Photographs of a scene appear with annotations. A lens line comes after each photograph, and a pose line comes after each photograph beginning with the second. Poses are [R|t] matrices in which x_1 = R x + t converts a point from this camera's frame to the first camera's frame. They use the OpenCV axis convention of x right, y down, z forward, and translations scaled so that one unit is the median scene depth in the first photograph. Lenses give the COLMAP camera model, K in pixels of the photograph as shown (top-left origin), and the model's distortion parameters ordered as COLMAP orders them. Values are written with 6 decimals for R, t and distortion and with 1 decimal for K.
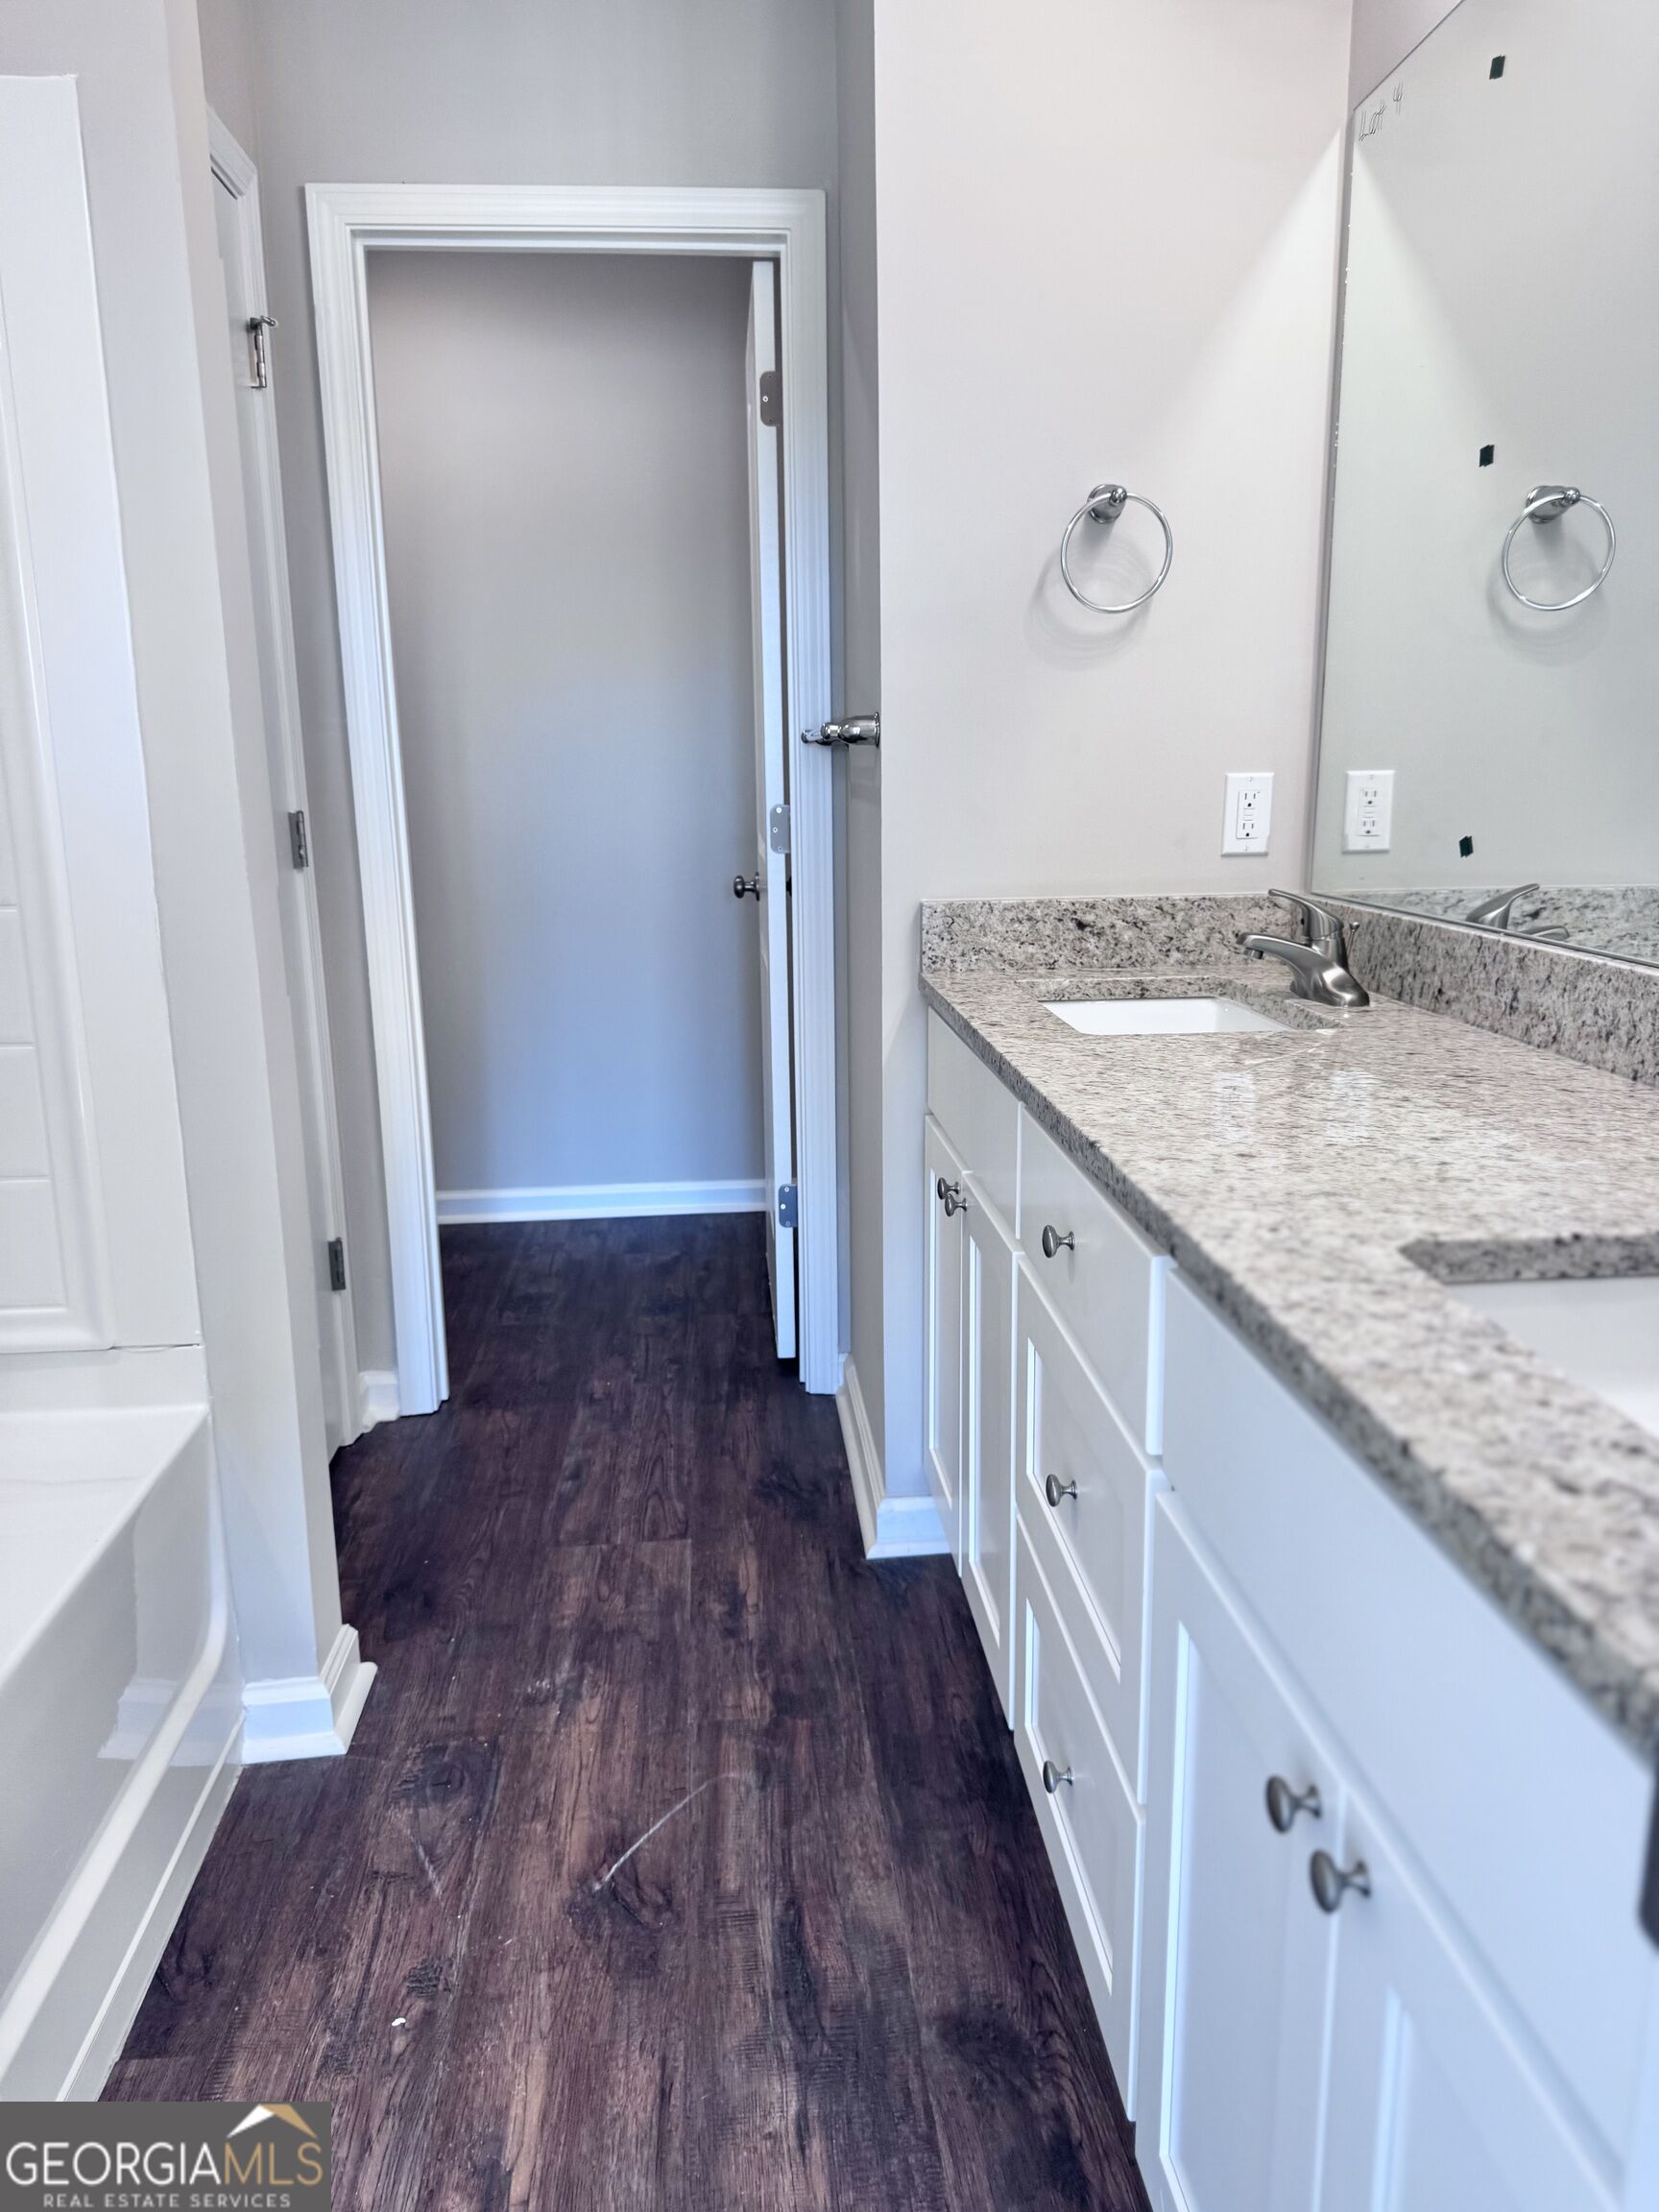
lens RADIAL K [[1567.6, 0, 823.4], [0, 1567.6, 1105.2], [0, 0, 1]] dist [0.013312, -0.034190]
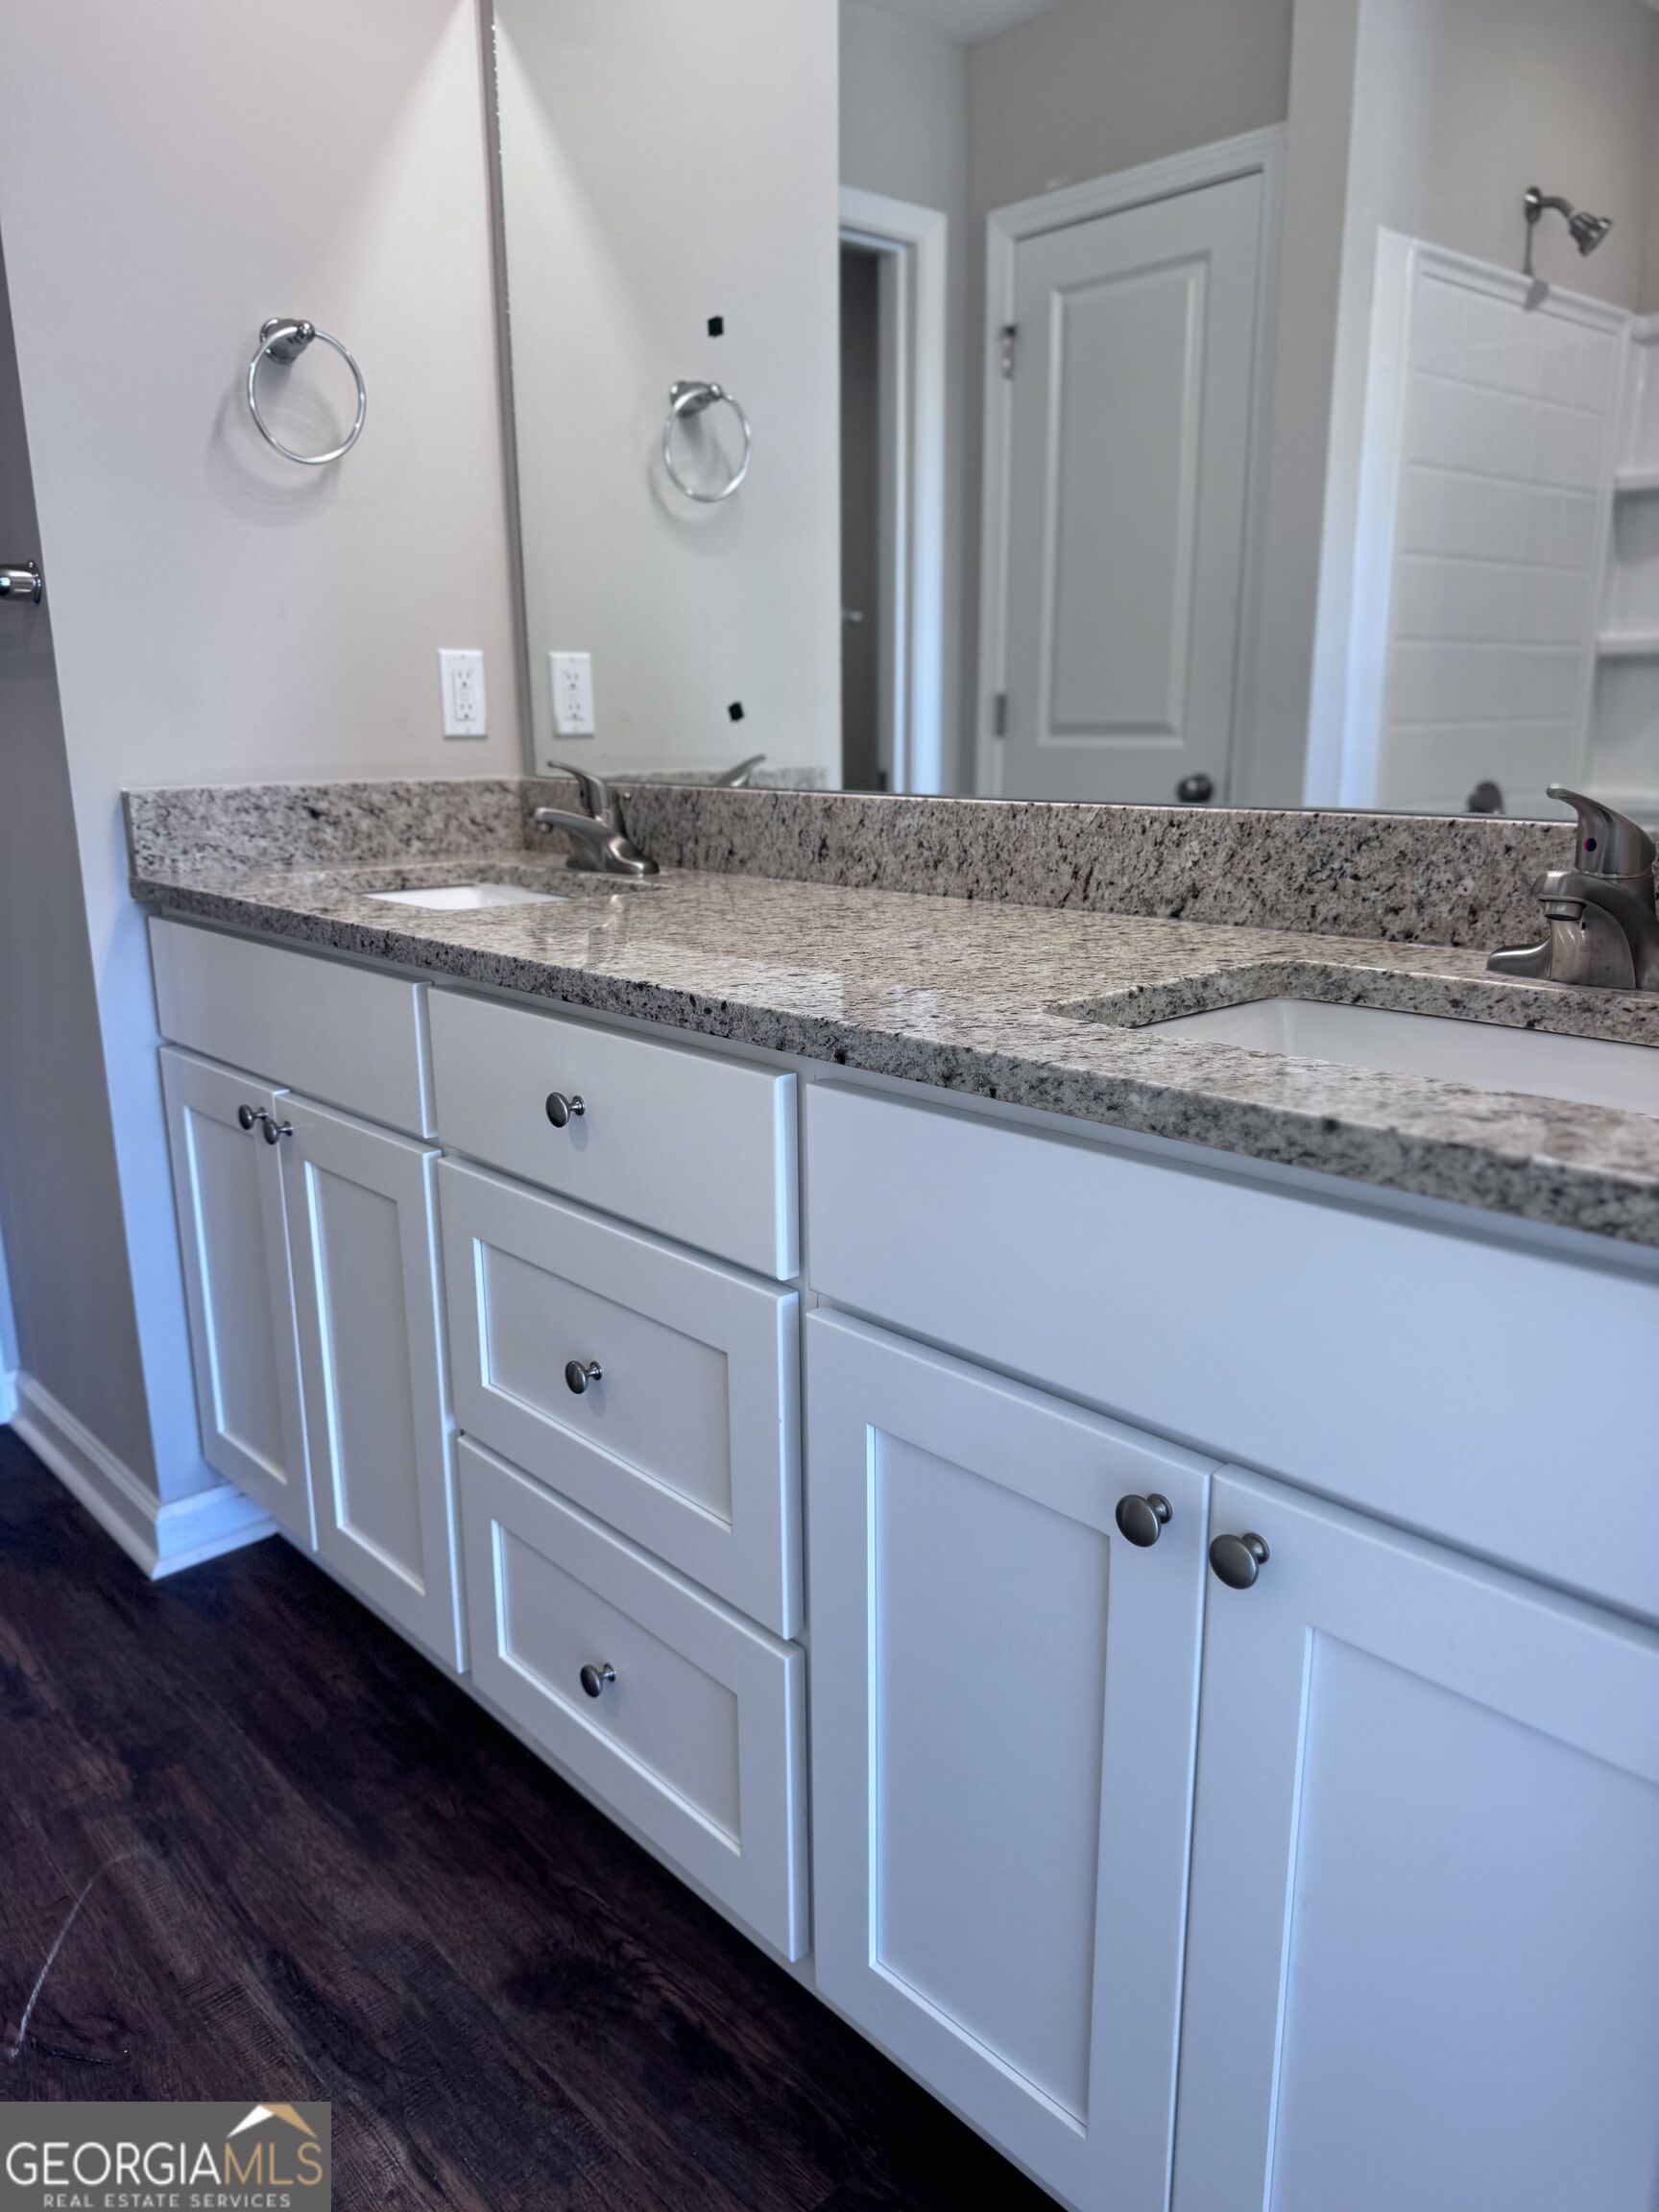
lens RADIAL K [[1567.6, 0, 825.8], [0, 1567.6, 1125.4], [0, 0, 1]] dist [0.013312, -0.034190]
pose [[0.784381, -0.145657, 0.602934, -0.205471], [0.124768, 0.989220, 0.076660, 0.034602], [-0.607601, 0.015096, 0.794099, 0.127583]]
